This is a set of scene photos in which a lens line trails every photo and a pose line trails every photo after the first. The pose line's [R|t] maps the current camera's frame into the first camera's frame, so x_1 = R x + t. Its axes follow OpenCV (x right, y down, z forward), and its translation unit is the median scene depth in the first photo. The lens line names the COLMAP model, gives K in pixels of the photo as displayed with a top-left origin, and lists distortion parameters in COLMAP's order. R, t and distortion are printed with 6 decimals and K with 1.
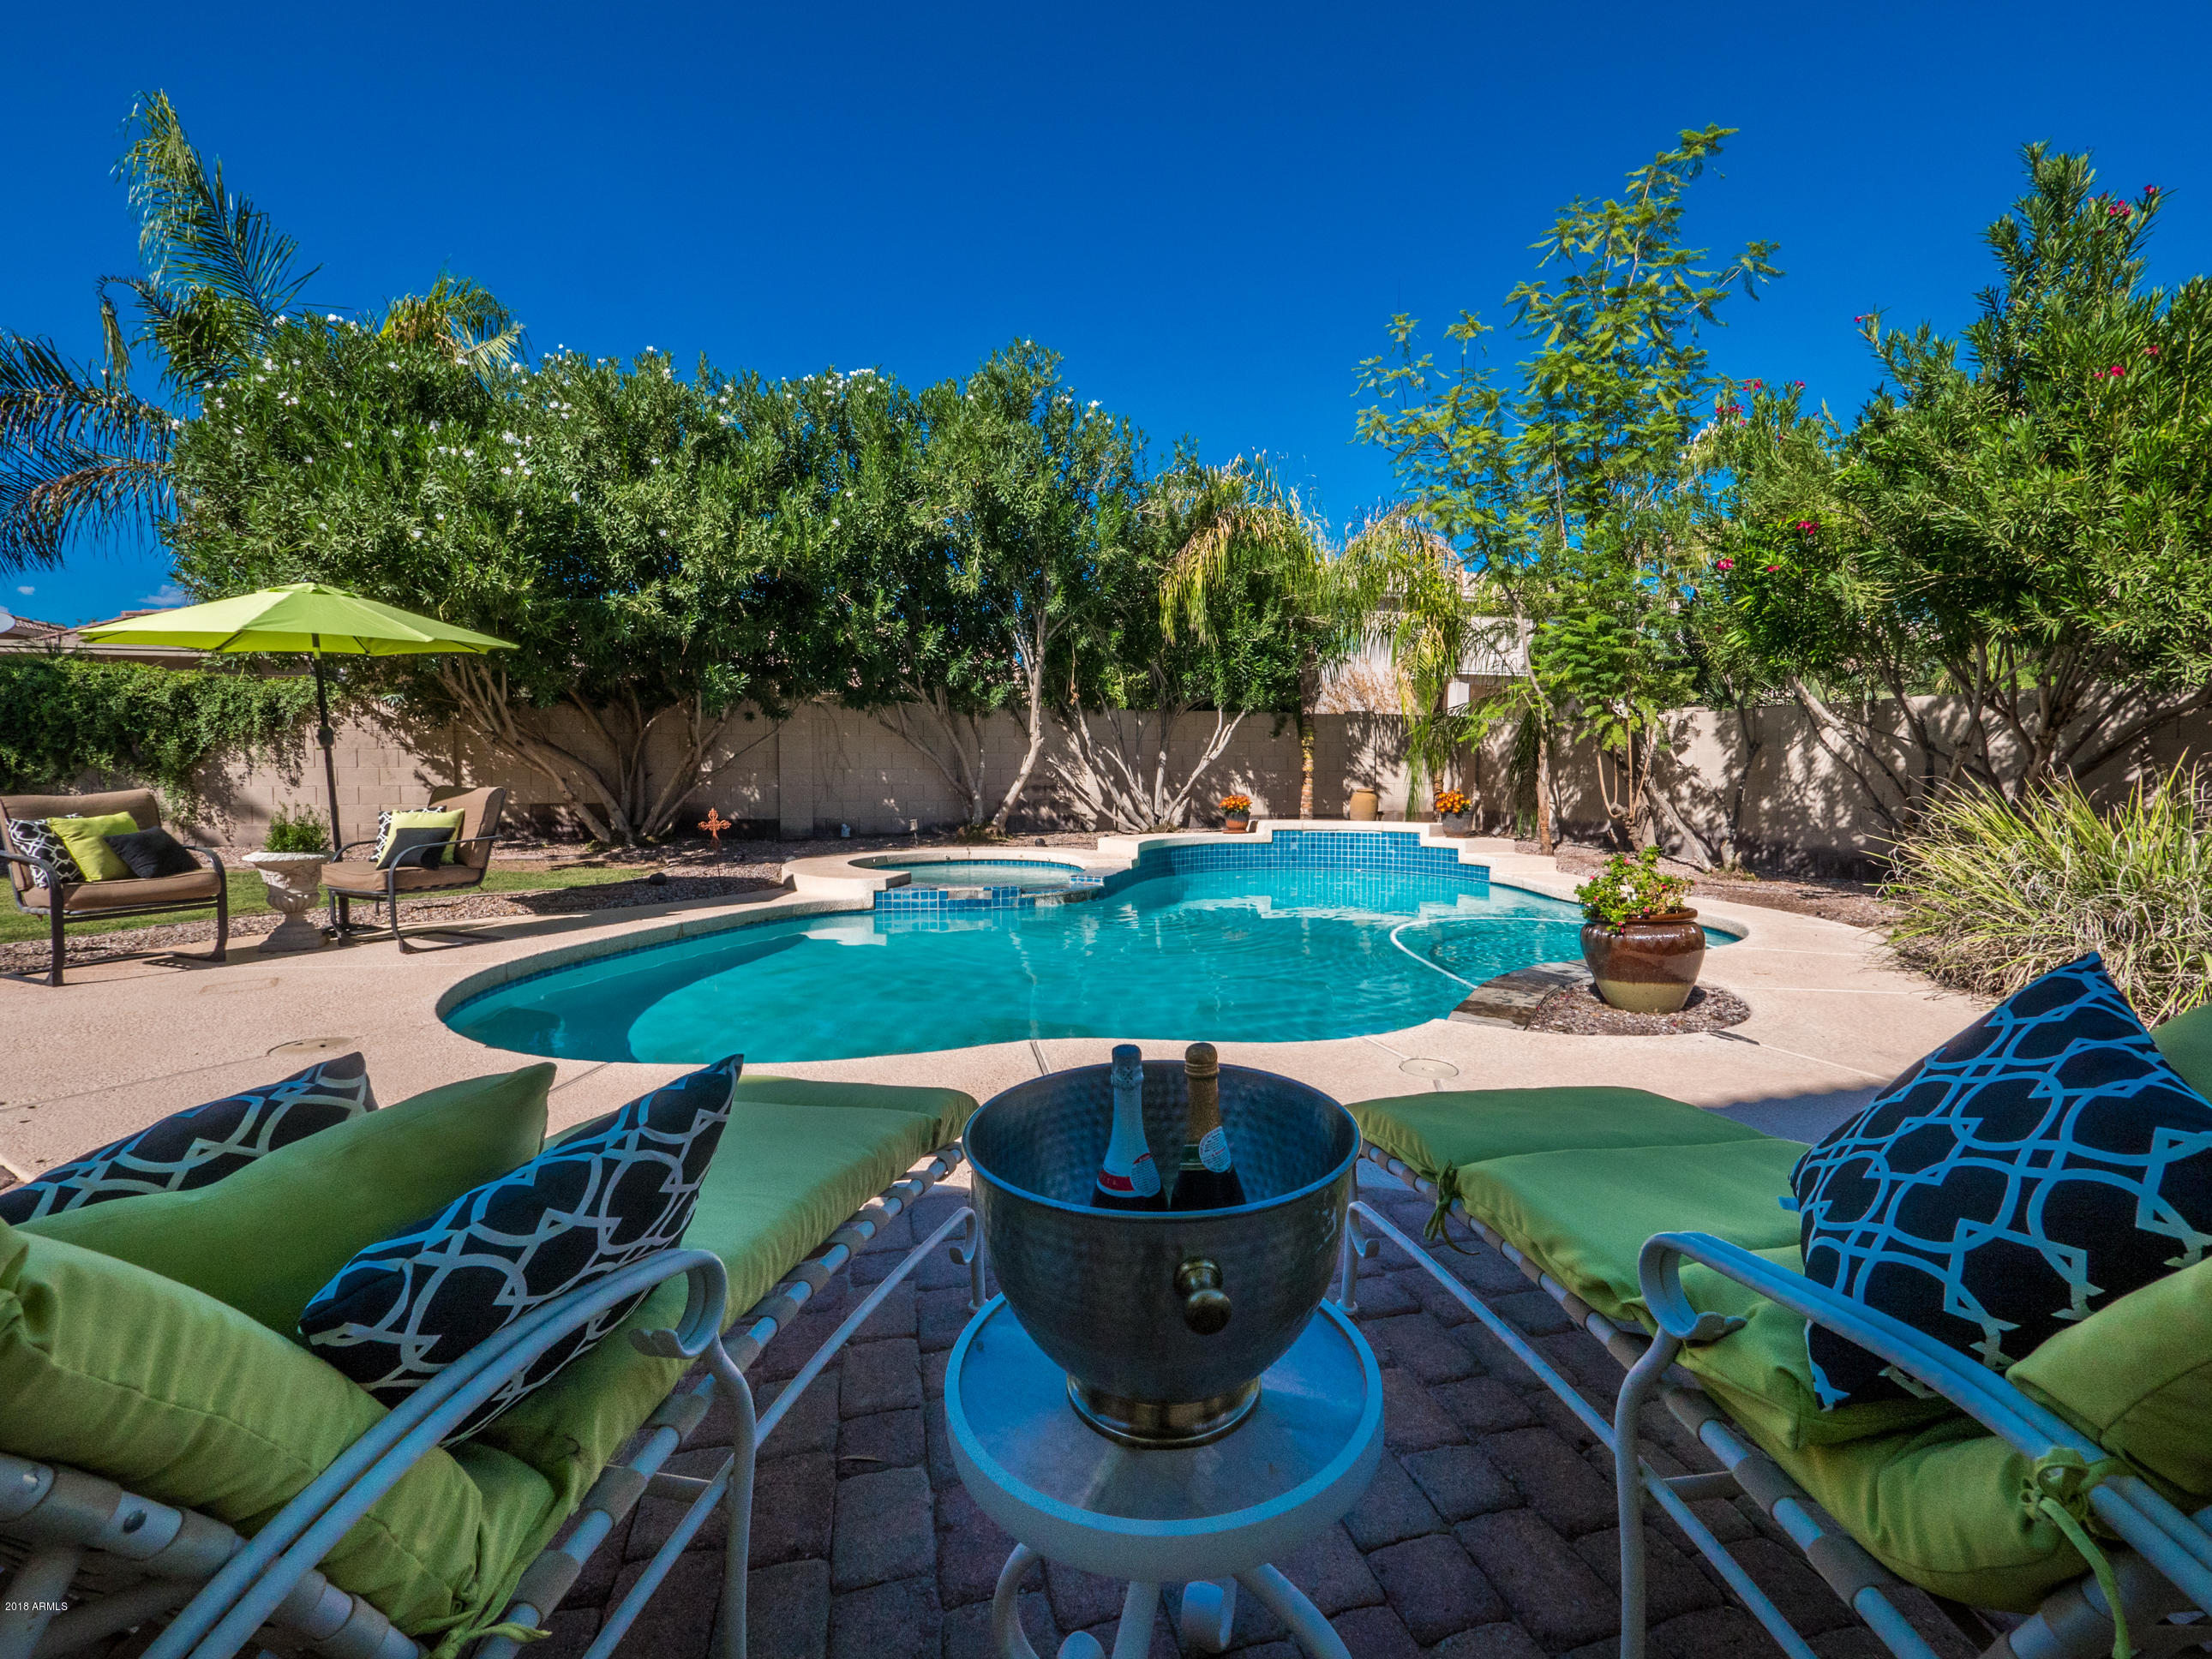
lens RADIAL K [[942.7, 0, 1112.6], [0, 942.7, 814.2], [0, 0, 1]] dist [-0.002572, 0.000906]
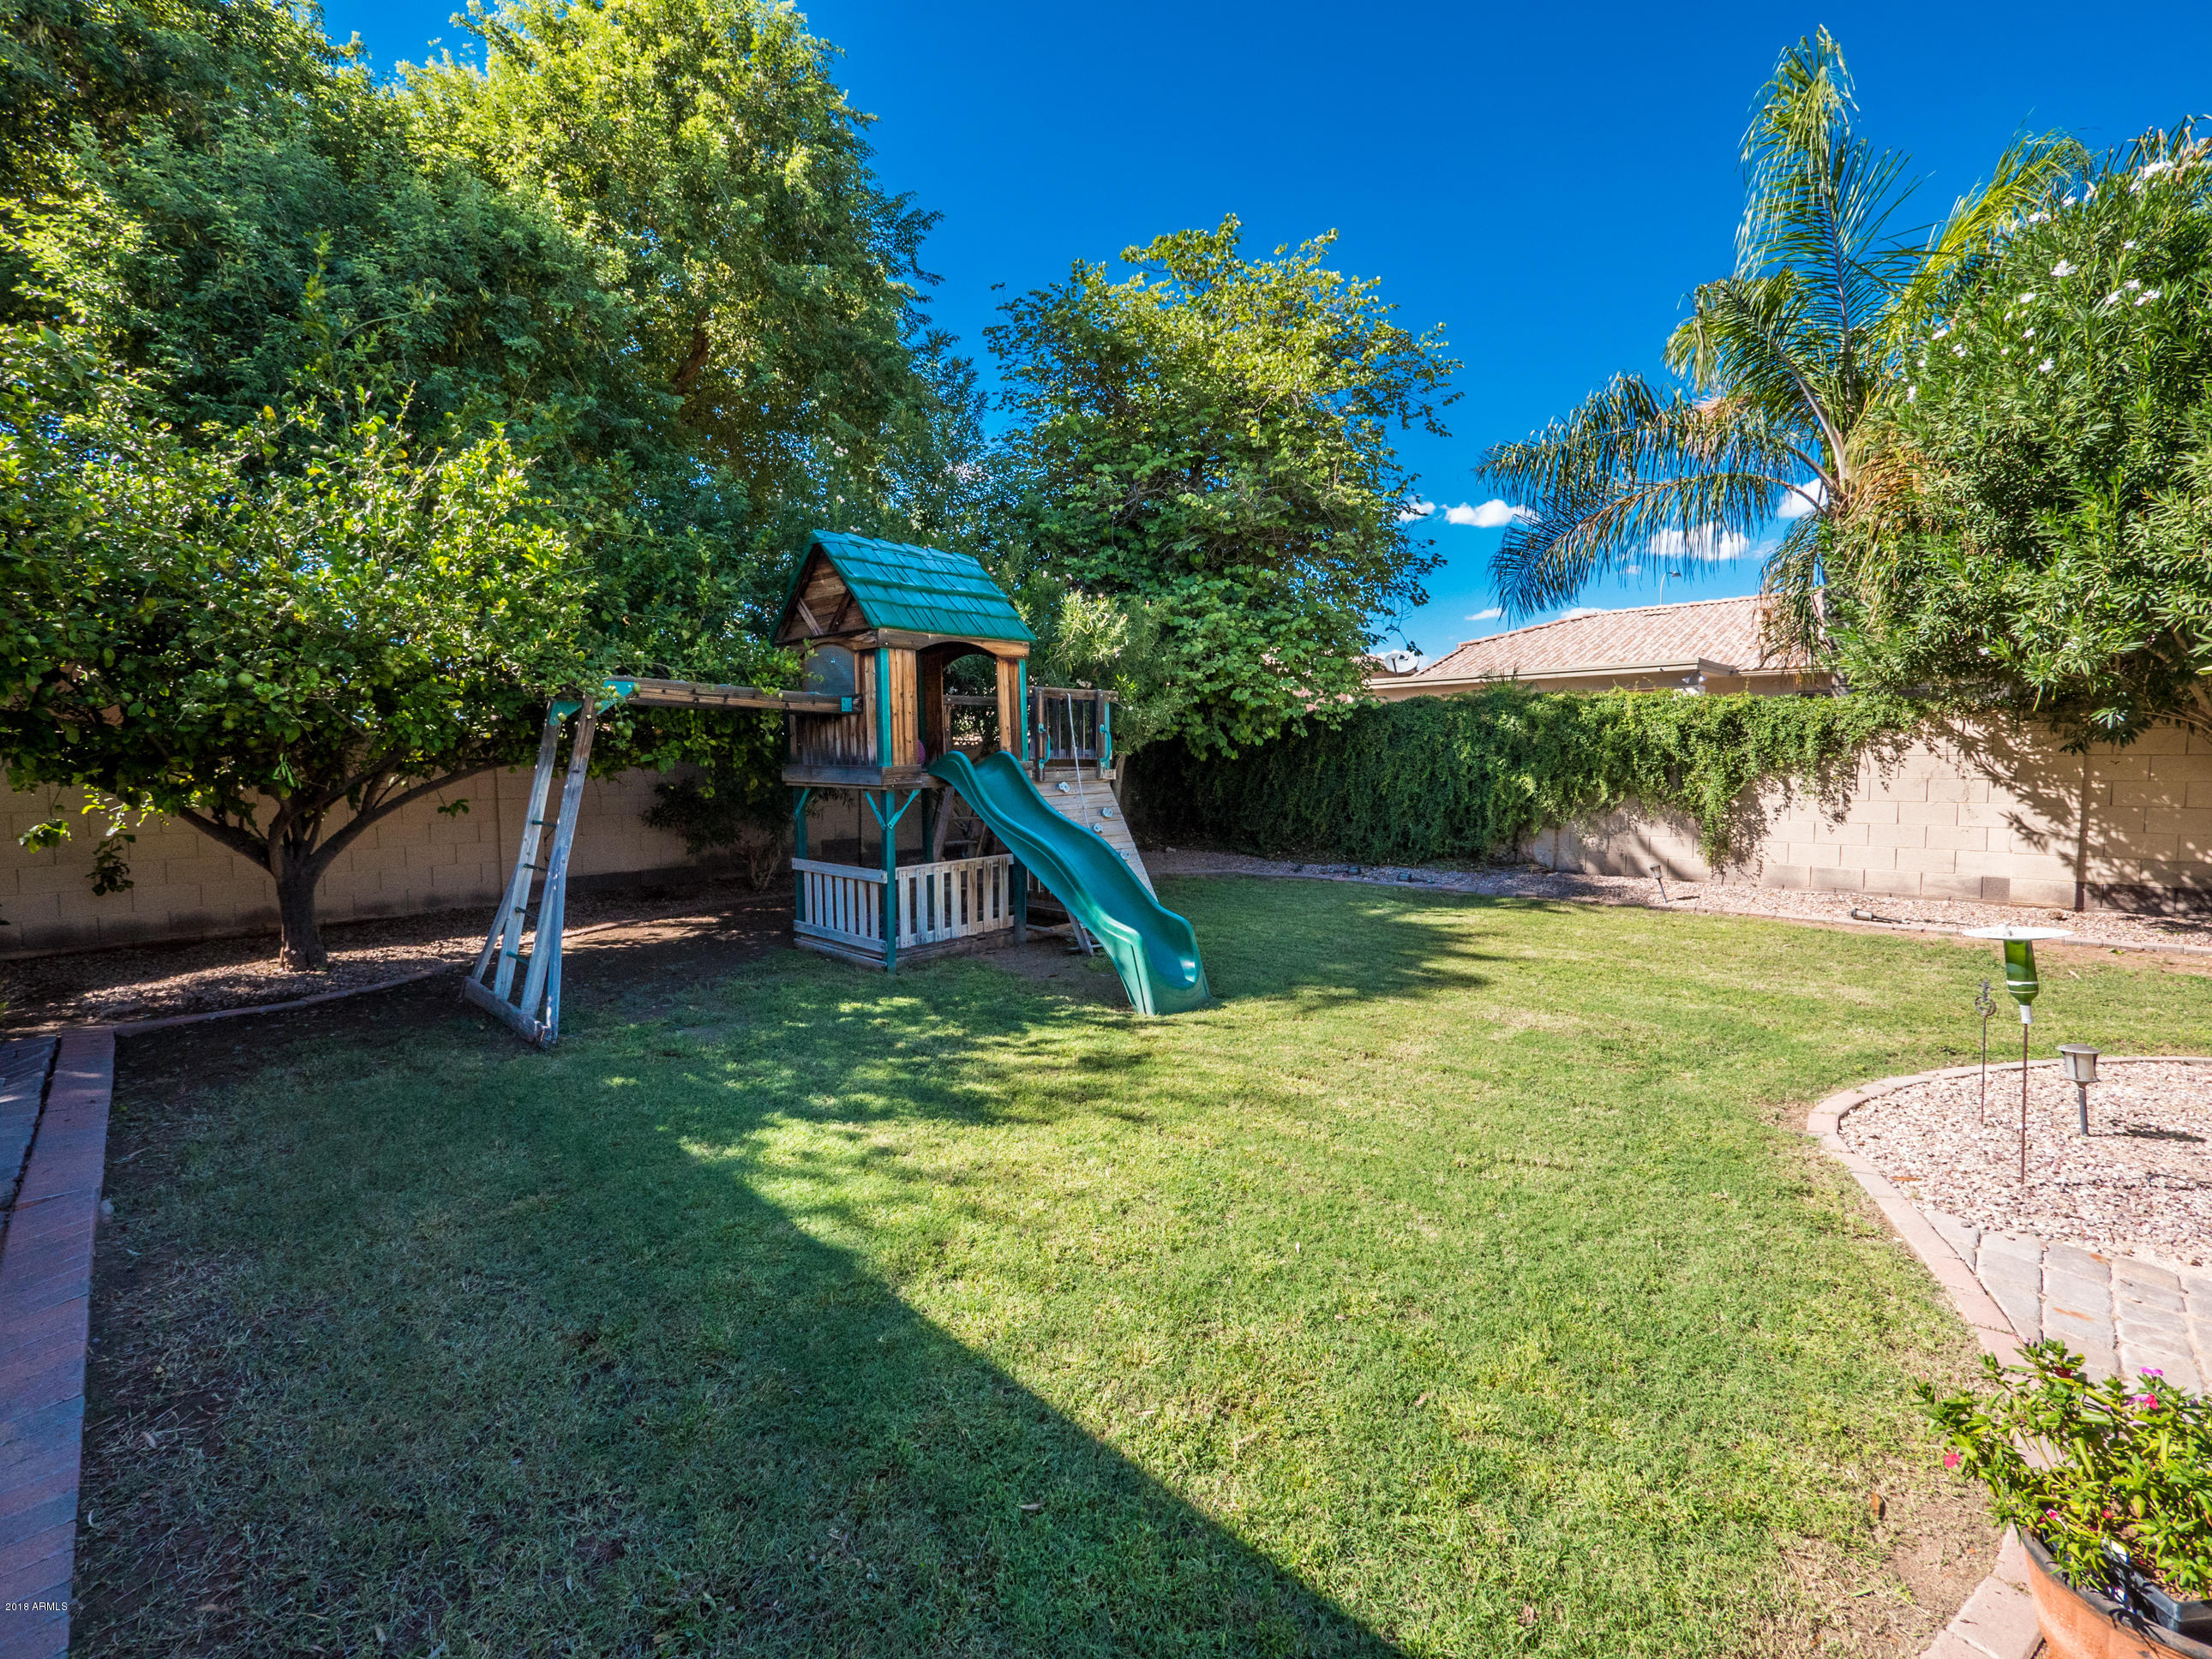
lens RADIAL K [[934.0, 0, 1108.5], [0, 934.0, 819.0], [0, 0, 1]] dist [-0.003243, 0.000886]
pose [[0.514096, 0.051114, -0.856208, -0.541389], [-0.035240, 0.998639, 0.038457, -0.046510], [0.857008, 0.010403, 0.515197, 0.004847]]
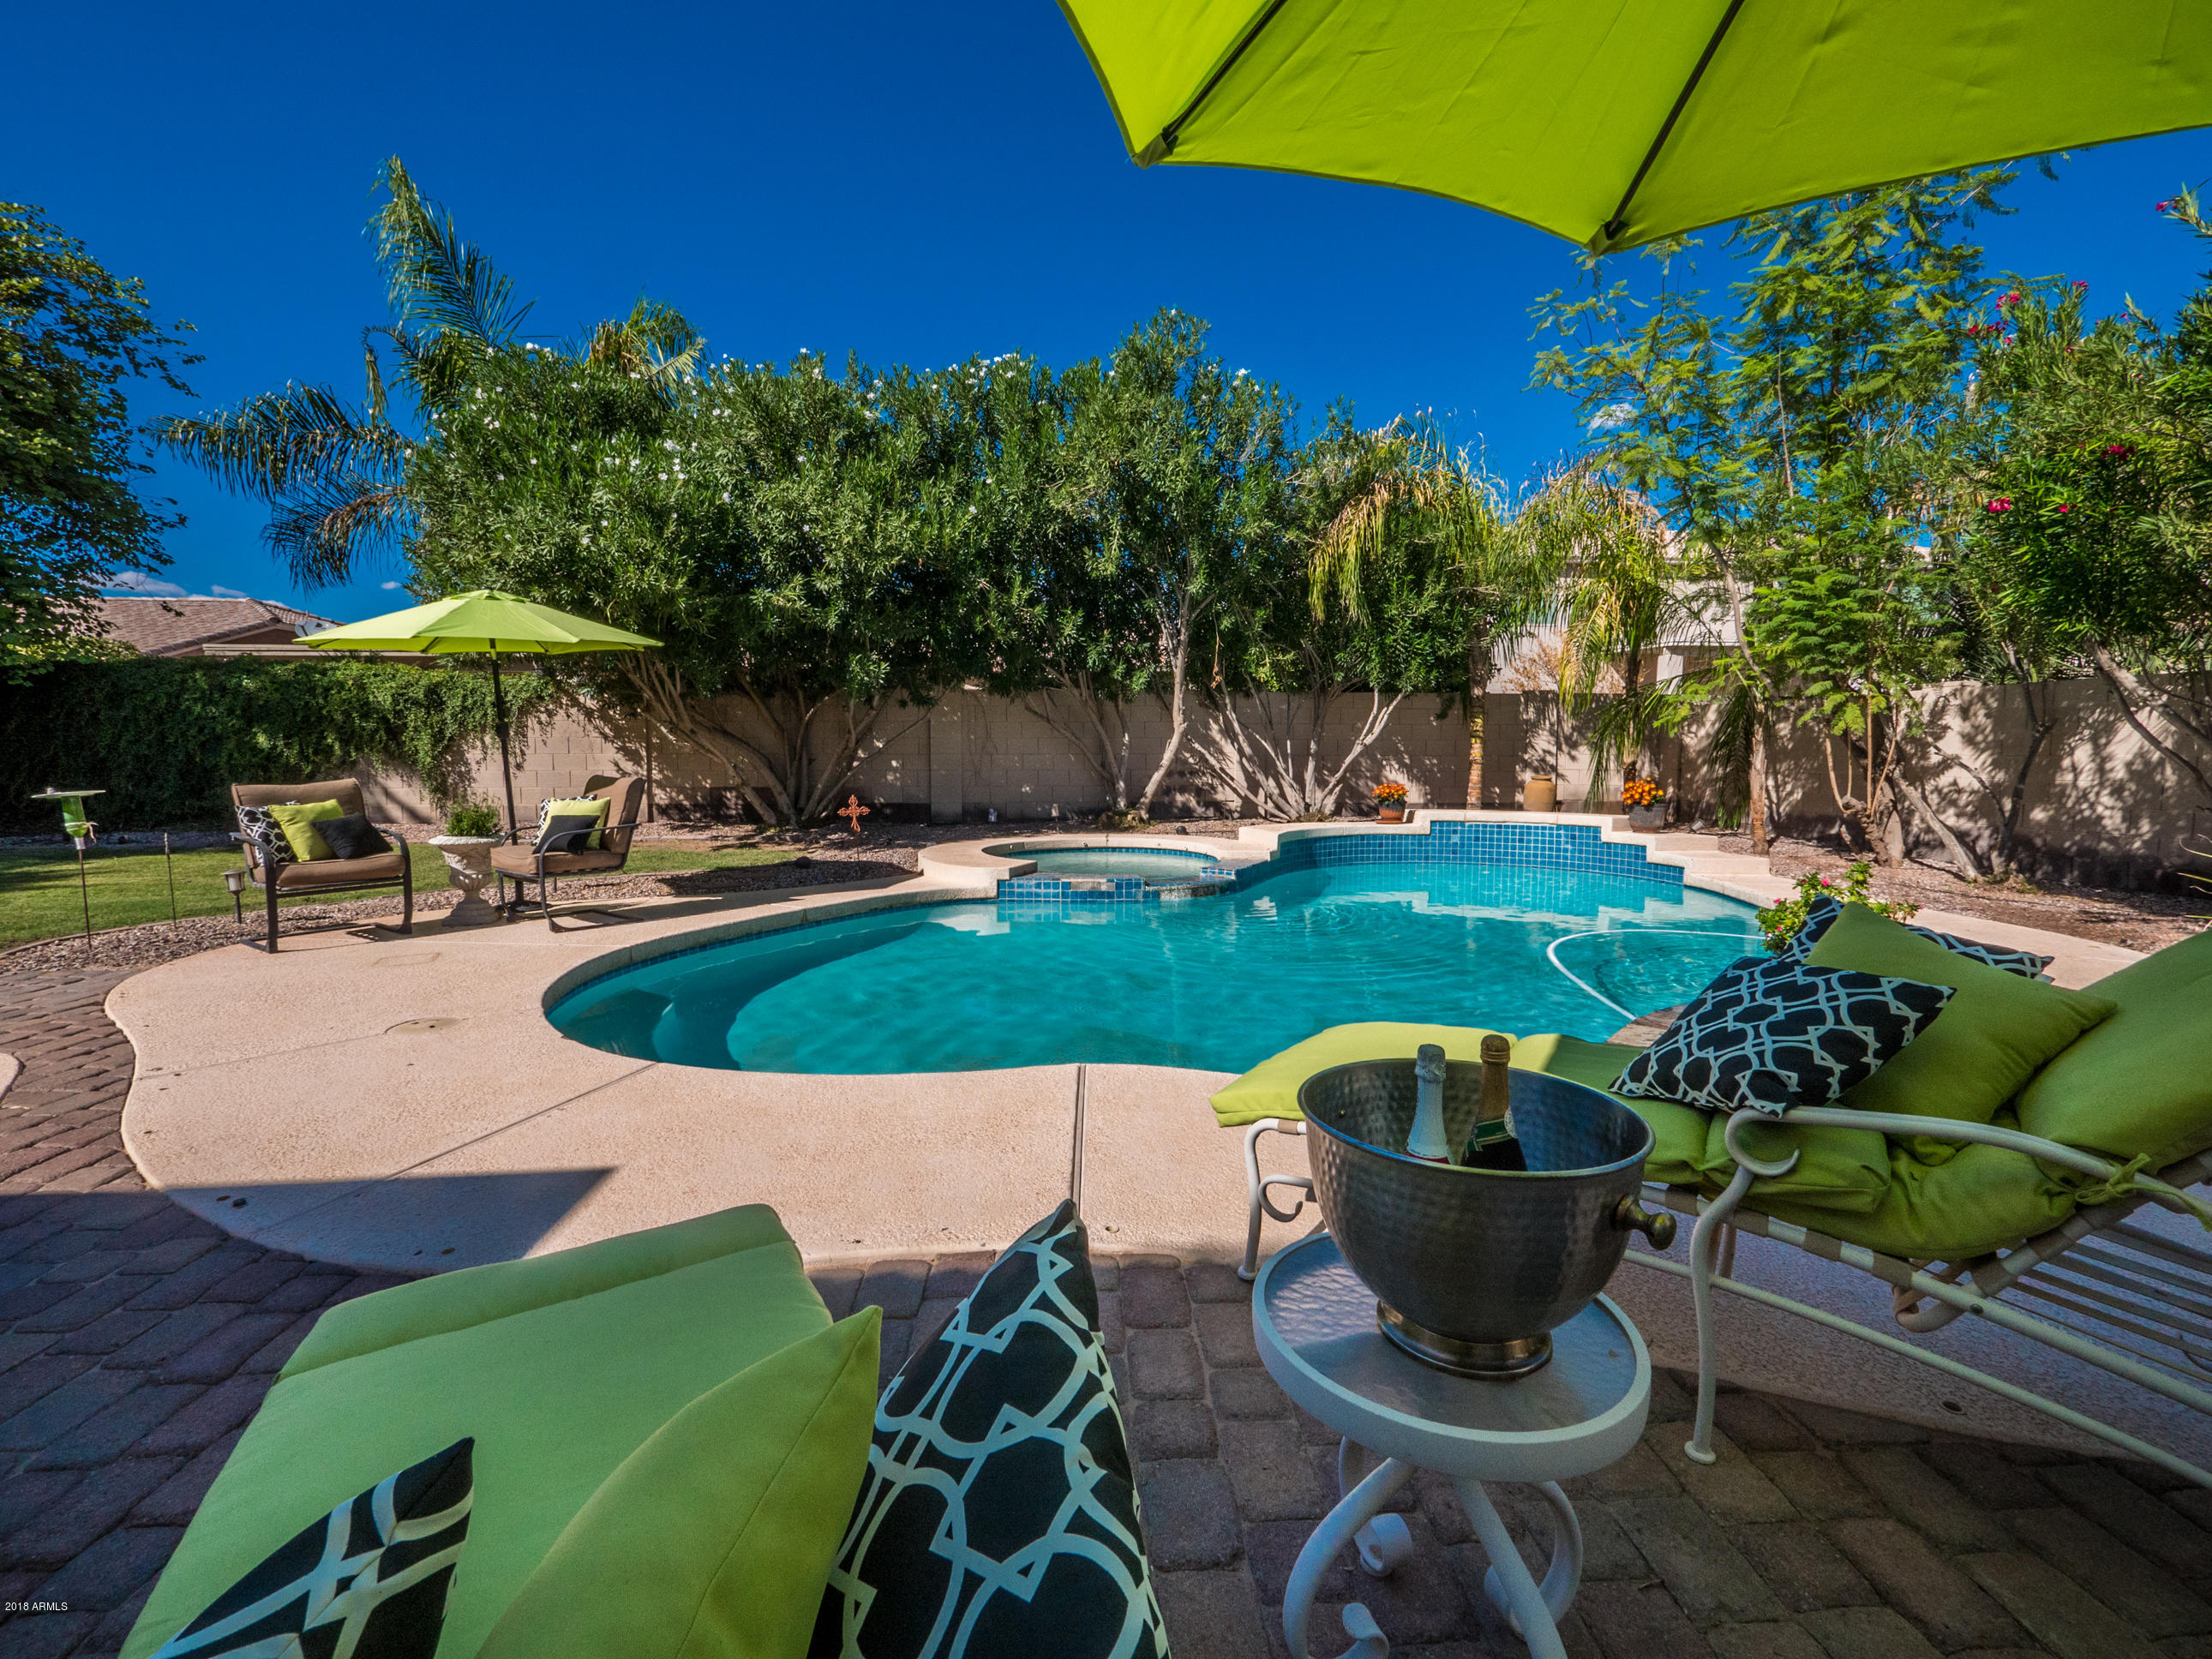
lens RADIAL K [[934.7, 0, 1107.0], [0, 934.7, 815.4], [0, 0, 1]] dist [-0.003185, 0.000364]
pose [[0.980697, 0.012473, -0.195136, 0.043606], [-0.007966, 0.999683, 0.023865, -0.009447], [0.195372, -0.021850, 0.980486, 0.045131]]
